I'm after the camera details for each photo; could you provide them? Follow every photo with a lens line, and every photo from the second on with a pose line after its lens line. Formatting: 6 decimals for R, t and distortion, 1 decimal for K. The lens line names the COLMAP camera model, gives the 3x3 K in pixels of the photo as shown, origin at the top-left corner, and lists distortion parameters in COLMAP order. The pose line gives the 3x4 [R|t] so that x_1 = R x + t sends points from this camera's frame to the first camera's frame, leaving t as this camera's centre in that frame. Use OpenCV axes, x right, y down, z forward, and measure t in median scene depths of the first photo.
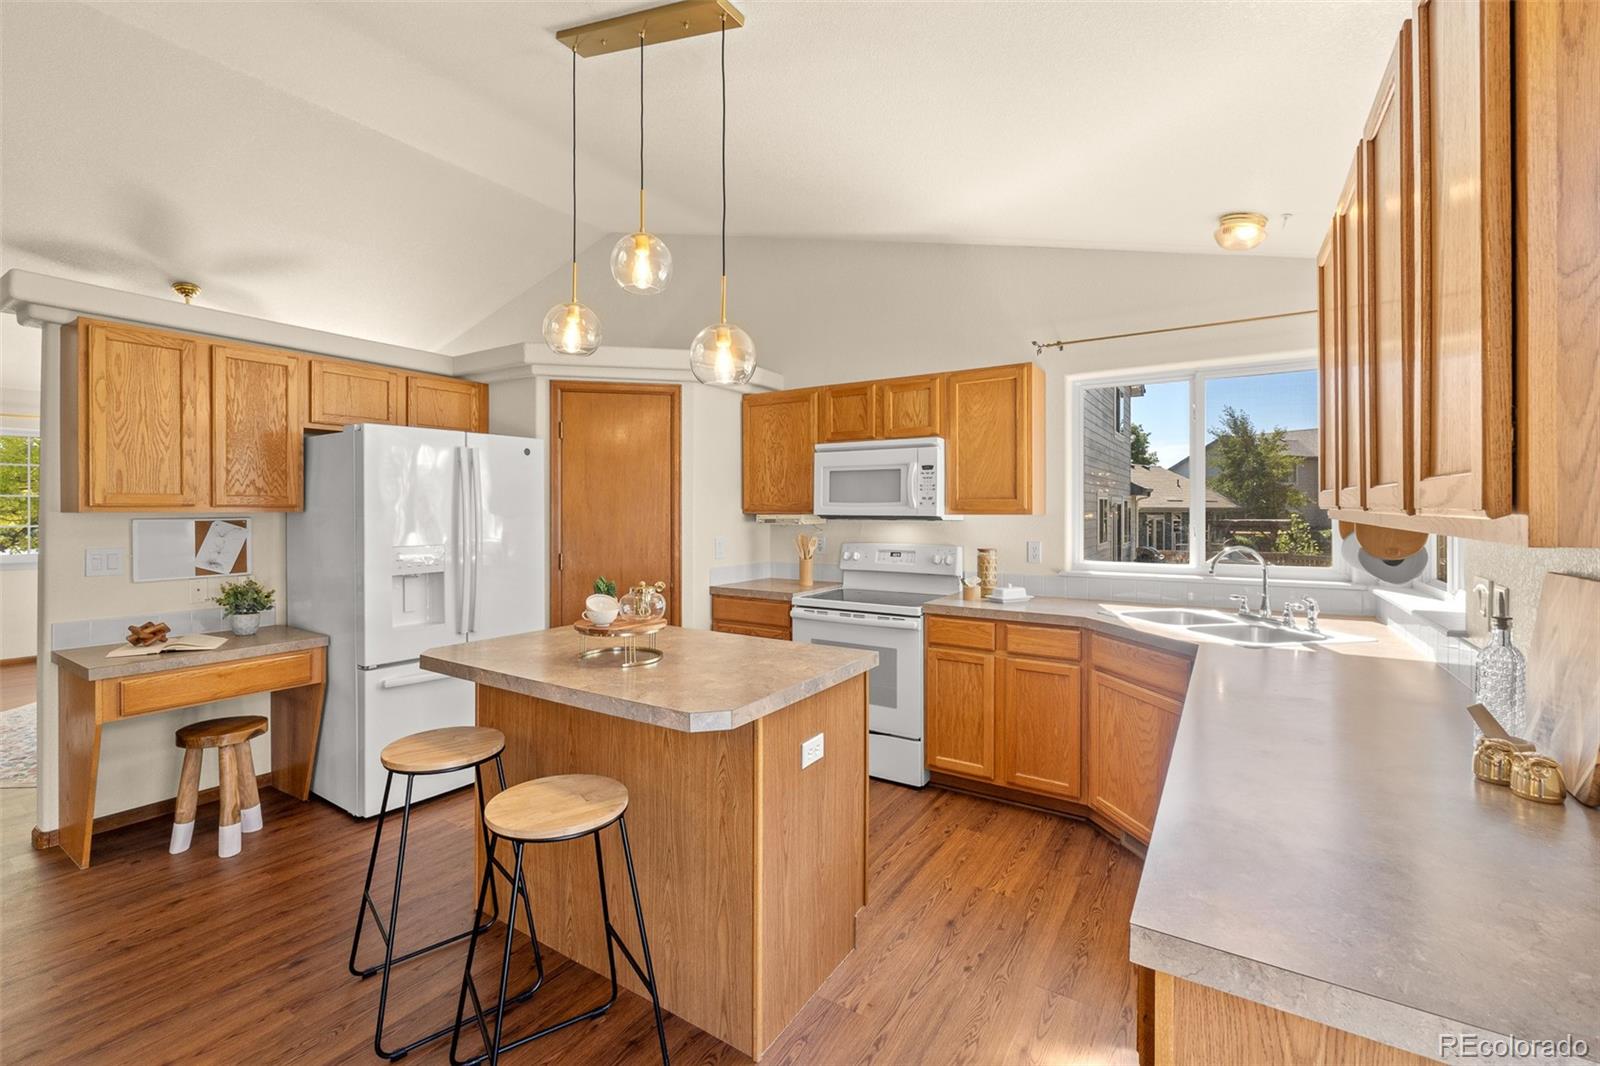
lens RADIAL K [[688.4, 0, 793.1], [0, 688.4, 509.8], [0, 0, 1]] dist [-0.001426, -0.000364]
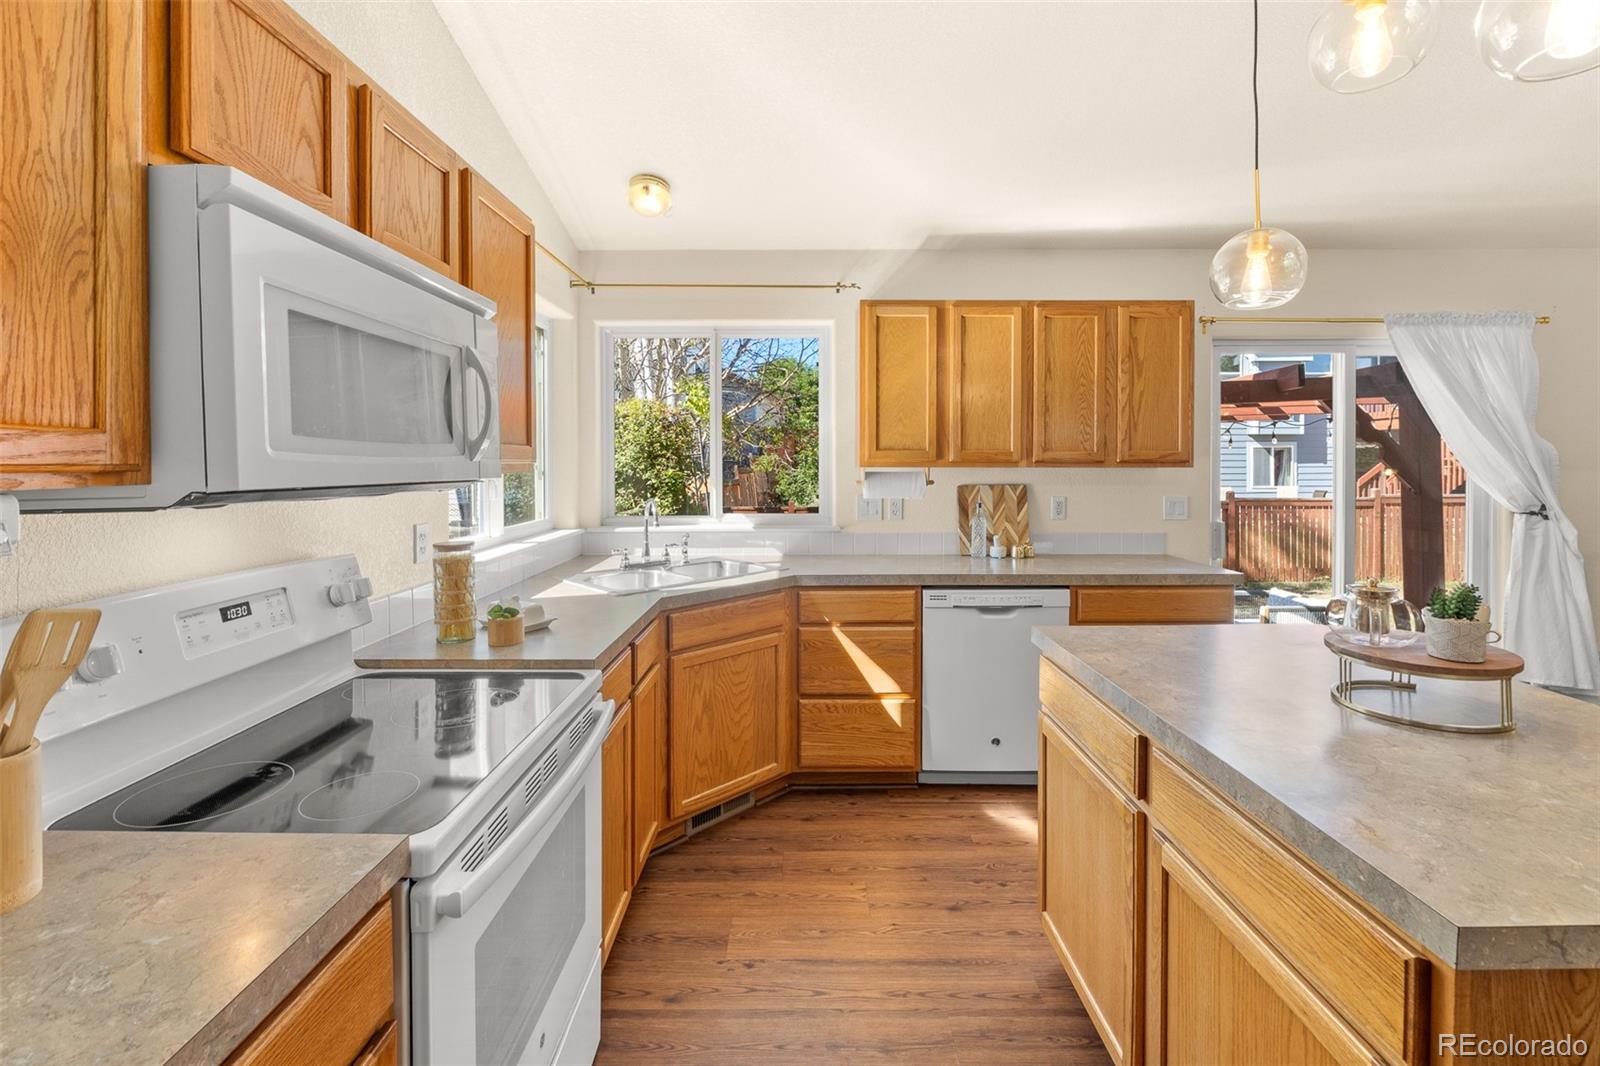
lens RADIAL K [[694.6, 0, 797.2], [0, 694.6, 473.6], [0, 0, 1]] dist [-0.000221, -0.000128]
pose [[-0.545939, -0.010733, 0.837756, -0.272435], [0.006914, 0.999826, 0.017315, -0.000521], [-0.837797, 0.015246, -0.545770, 1.059084]]
